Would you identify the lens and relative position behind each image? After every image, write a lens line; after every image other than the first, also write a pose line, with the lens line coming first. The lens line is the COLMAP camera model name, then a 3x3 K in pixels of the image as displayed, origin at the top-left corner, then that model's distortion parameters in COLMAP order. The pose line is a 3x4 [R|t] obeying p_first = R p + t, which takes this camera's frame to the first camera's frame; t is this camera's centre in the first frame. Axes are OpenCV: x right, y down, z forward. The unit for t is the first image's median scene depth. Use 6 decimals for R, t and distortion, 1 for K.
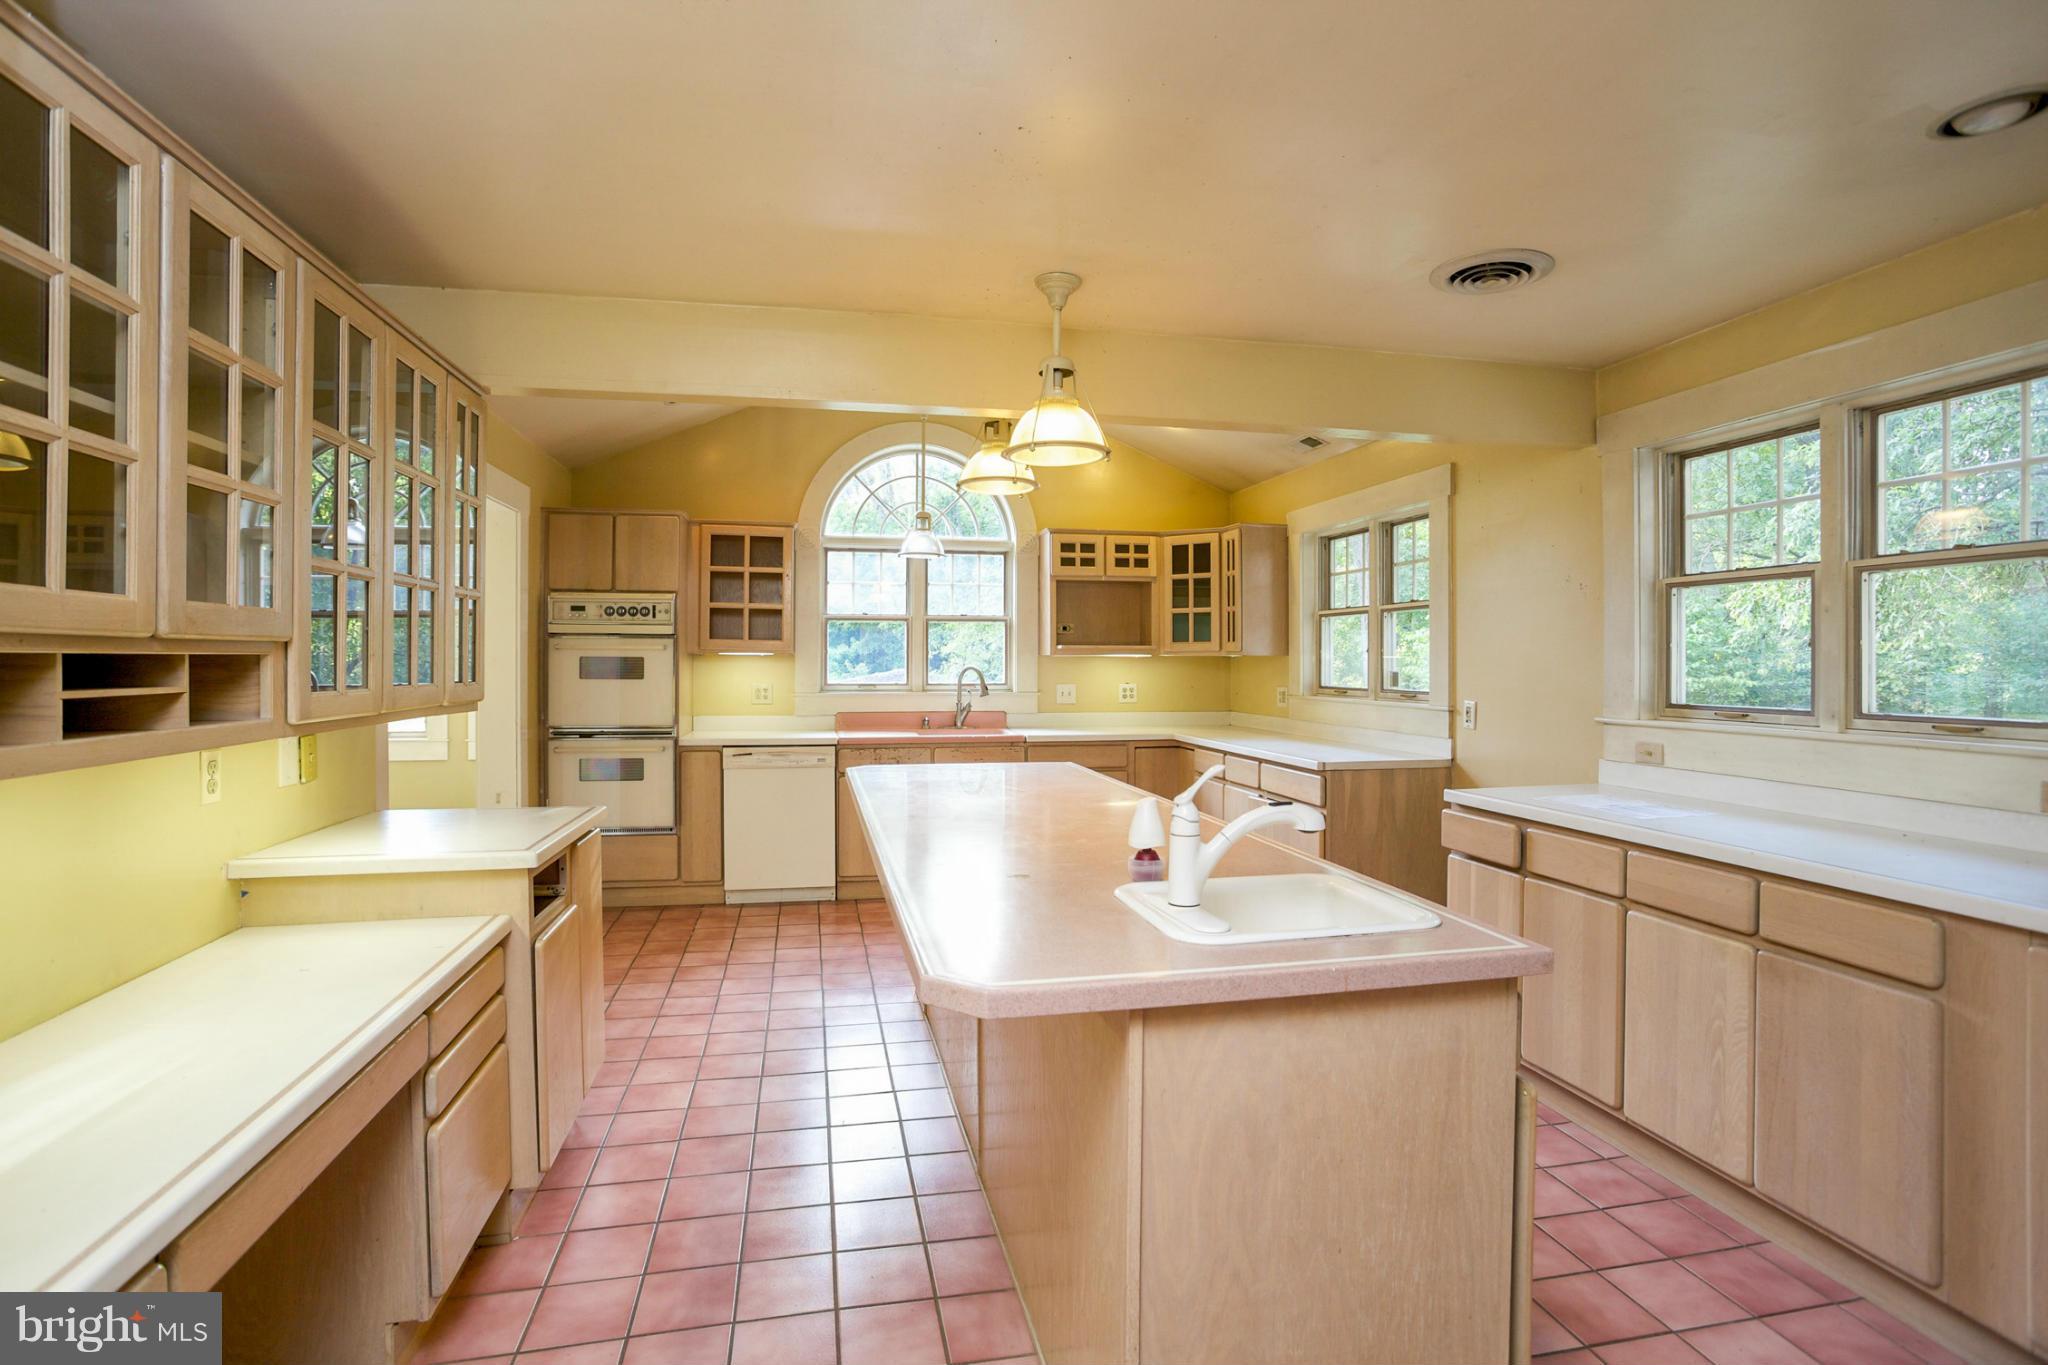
lens RADIAL K [[997.2, 0, 1015.3], [0, 997.2, 661.8], [0, 0, 1]] dist [-0.038405, -0.000023]
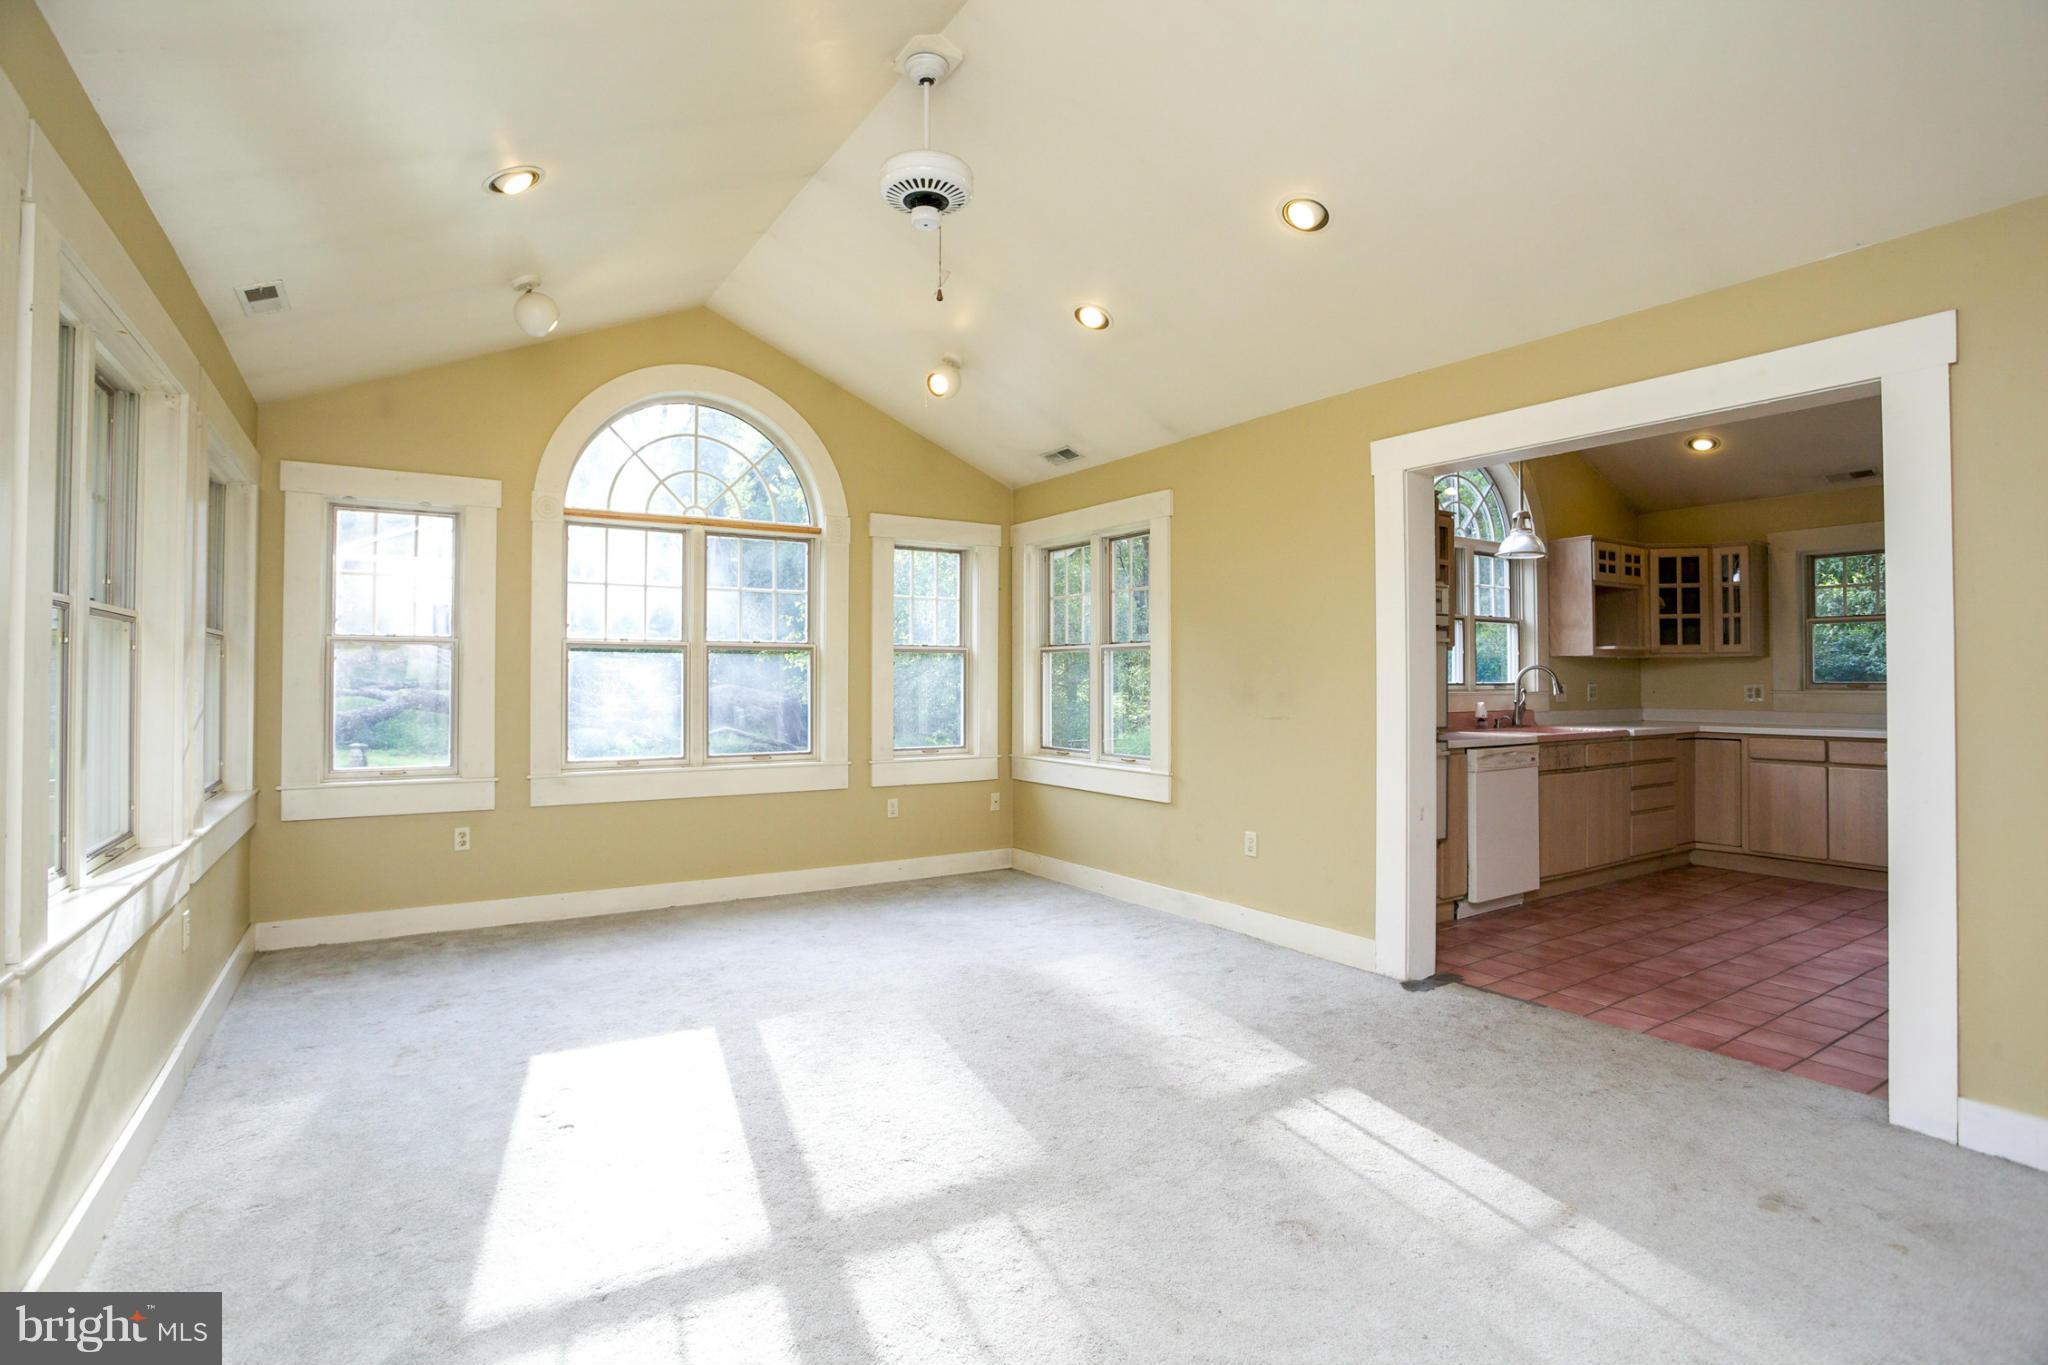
lens RADIAL K [[997.2, 0, 1015.3], [0, 997.2, 661.8], [0, 0, 1]] dist [-0.038405, -0.000023]
pose [[0.930868, 0.004577, 0.365327, -0.942637], [-0.001134, 0.999953, -0.009639, 0.011004], [-0.365354, 0.008558, 0.930829, 0.257455]]
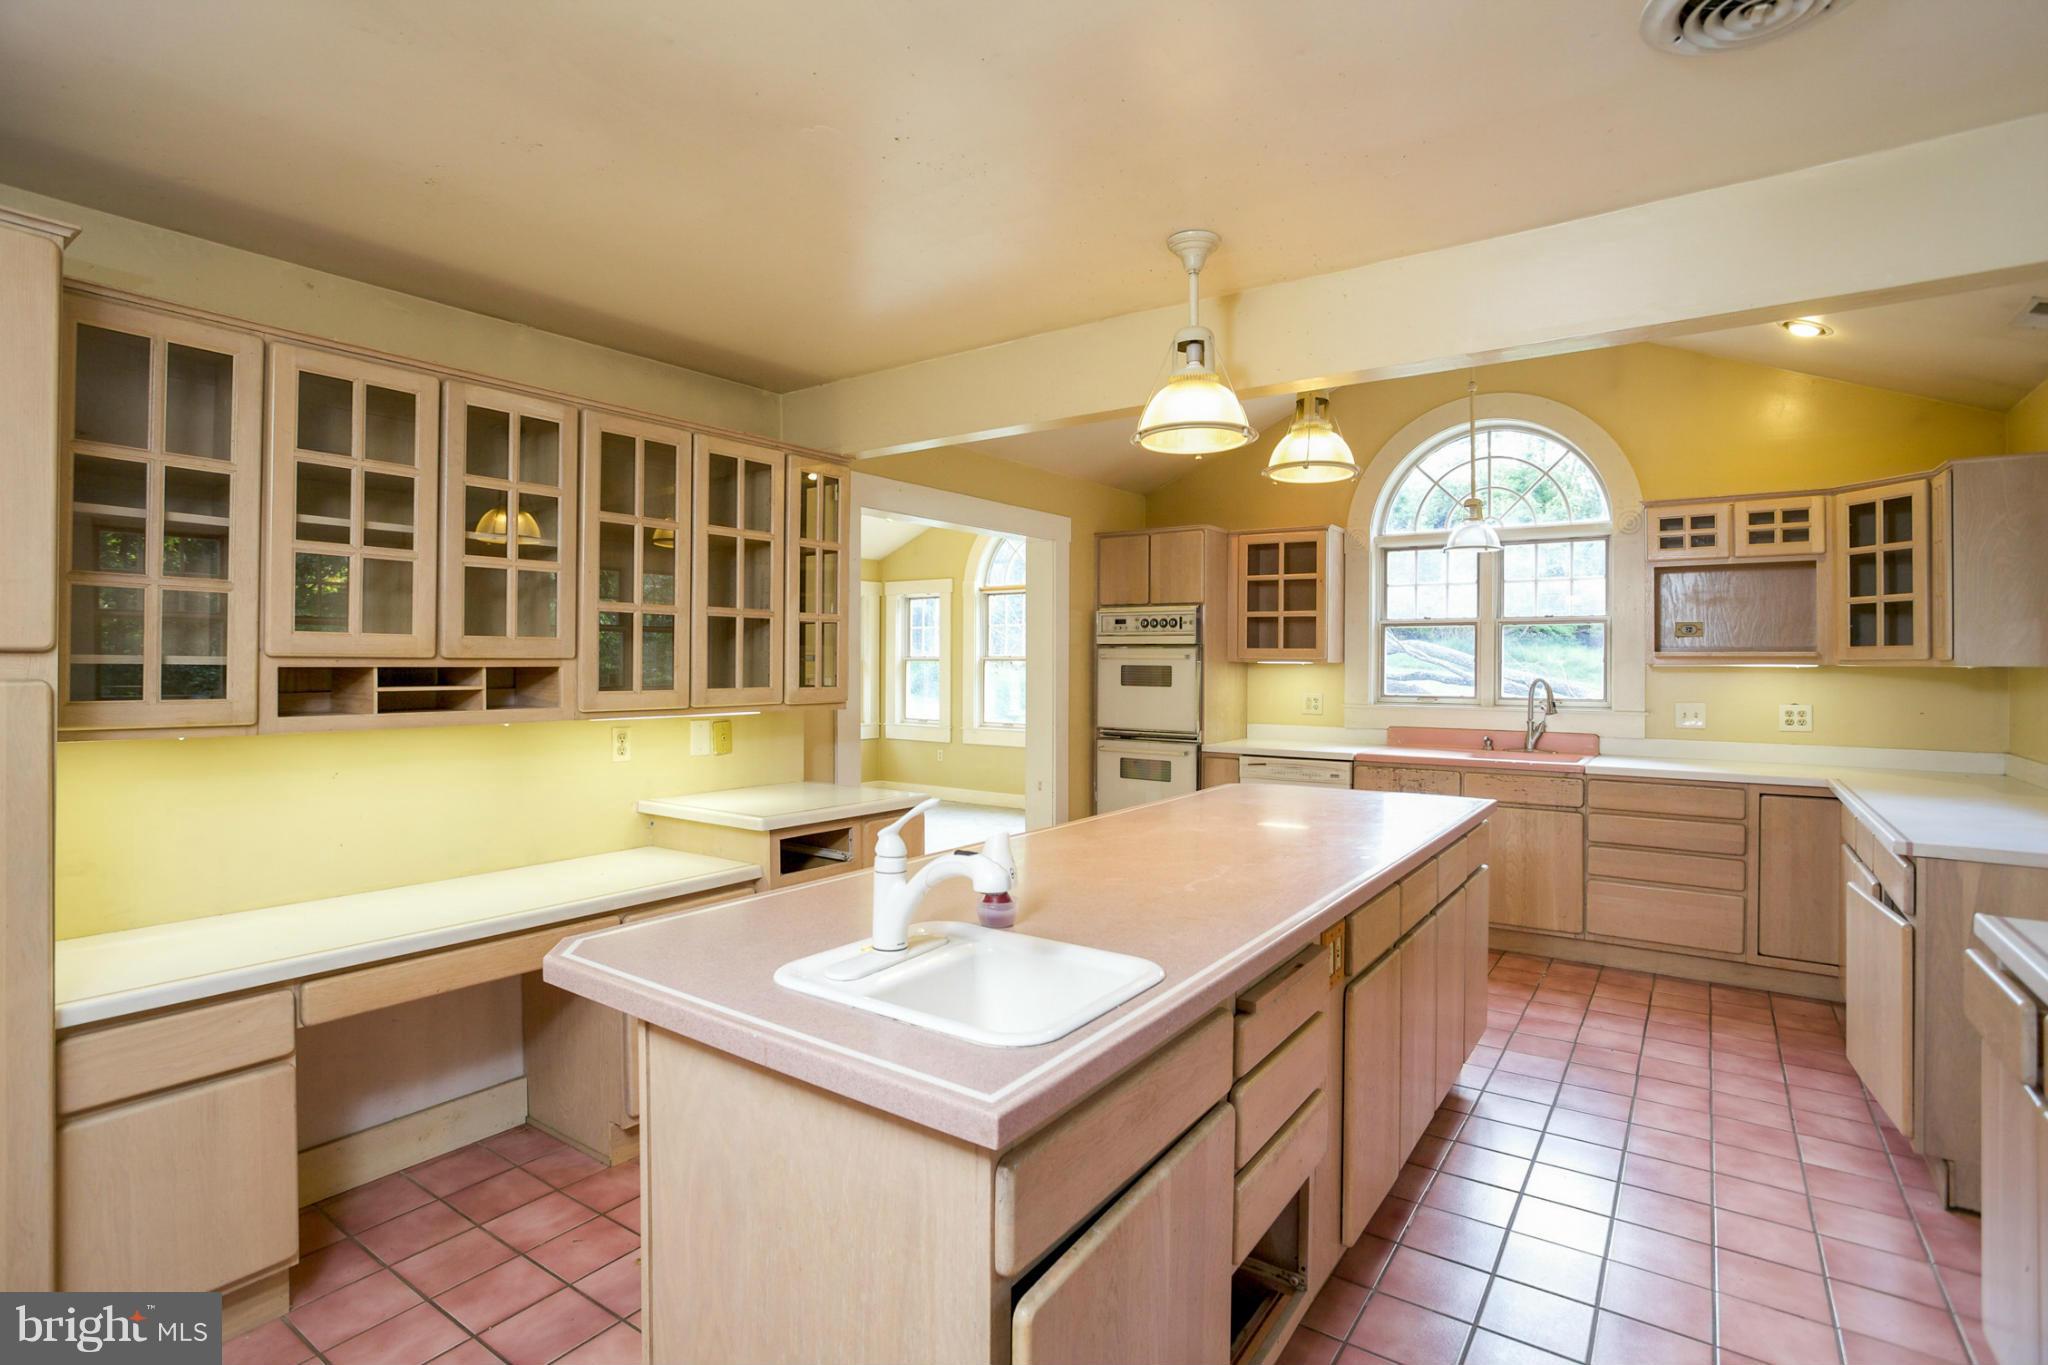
lens RADIAL K [[995.2, 0, 1027.4], [0, 995.2, 658.6], [0, 0, 1]] dist [-0.085169, 0.049539]
pose [[0.684170, -0.001396, -0.729321, 0.262224], [-0.005067, 0.999965, -0.006668, -0.003976], [0.729305, 0.008258, 0.684139, 0.138237]]
